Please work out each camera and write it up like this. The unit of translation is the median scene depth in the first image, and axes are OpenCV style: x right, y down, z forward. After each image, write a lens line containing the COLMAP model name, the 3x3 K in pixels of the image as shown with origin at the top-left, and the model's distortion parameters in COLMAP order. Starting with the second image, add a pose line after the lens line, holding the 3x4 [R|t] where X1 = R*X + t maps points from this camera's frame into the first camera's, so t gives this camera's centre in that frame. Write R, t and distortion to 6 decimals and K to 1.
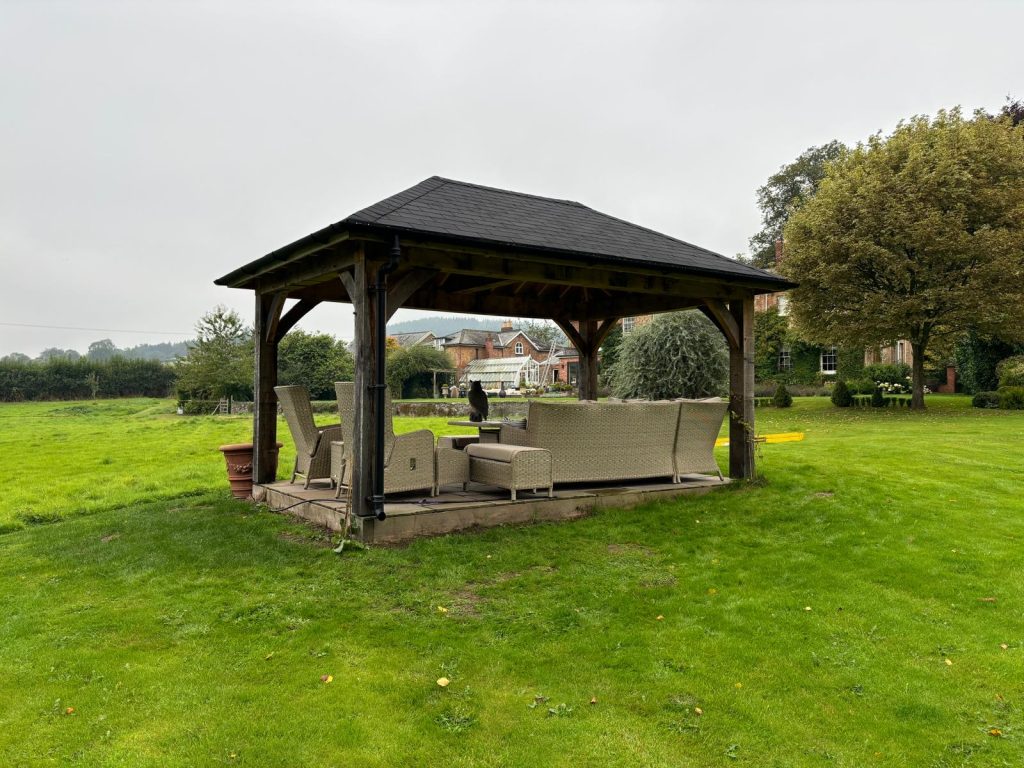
lens RADIAL K [[766.9, 0, 512.0], [0, 766.9, 384.0], [0, 0, 1]] dist [0.001941, -0.000114]
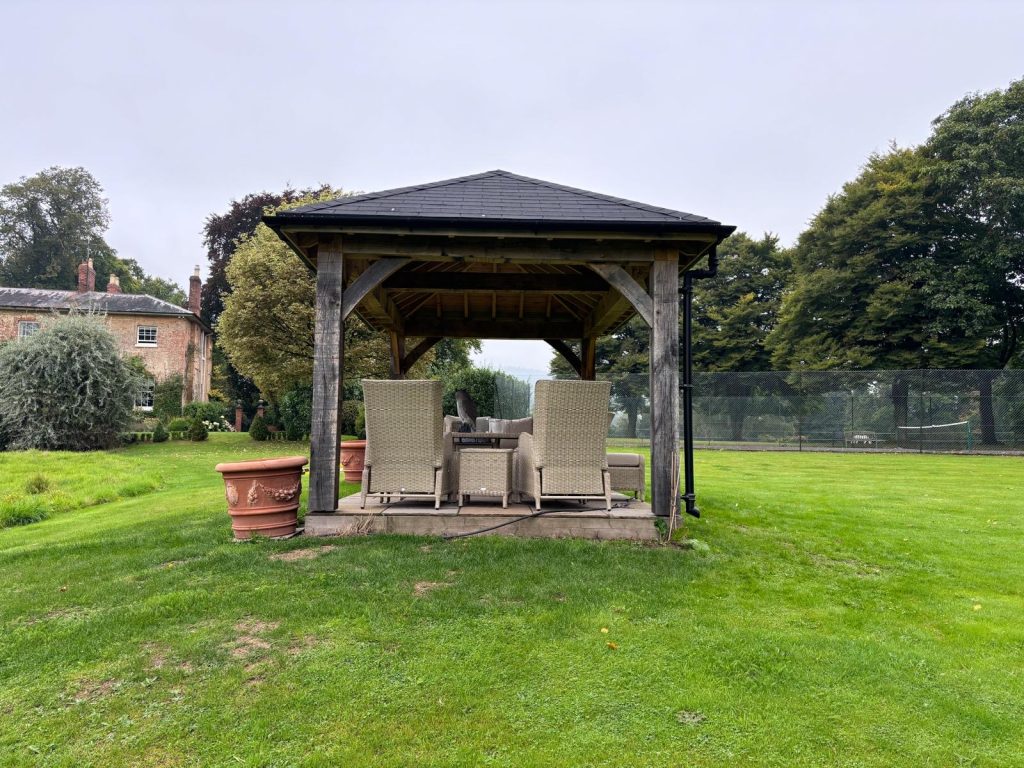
lens RADIAL K [[766.9, 0, 512.0], [0, 766.9, 384.0], [0, 0, 1]] dist [0.001941, -0.000114]
pose [[0.531733, 0.070539, 0.843969, -0.172848], [-0.022206, 0.997344, -0.069368, 0.011557], [-0.846621, 0.018144, 0.531887, 0.097281]]
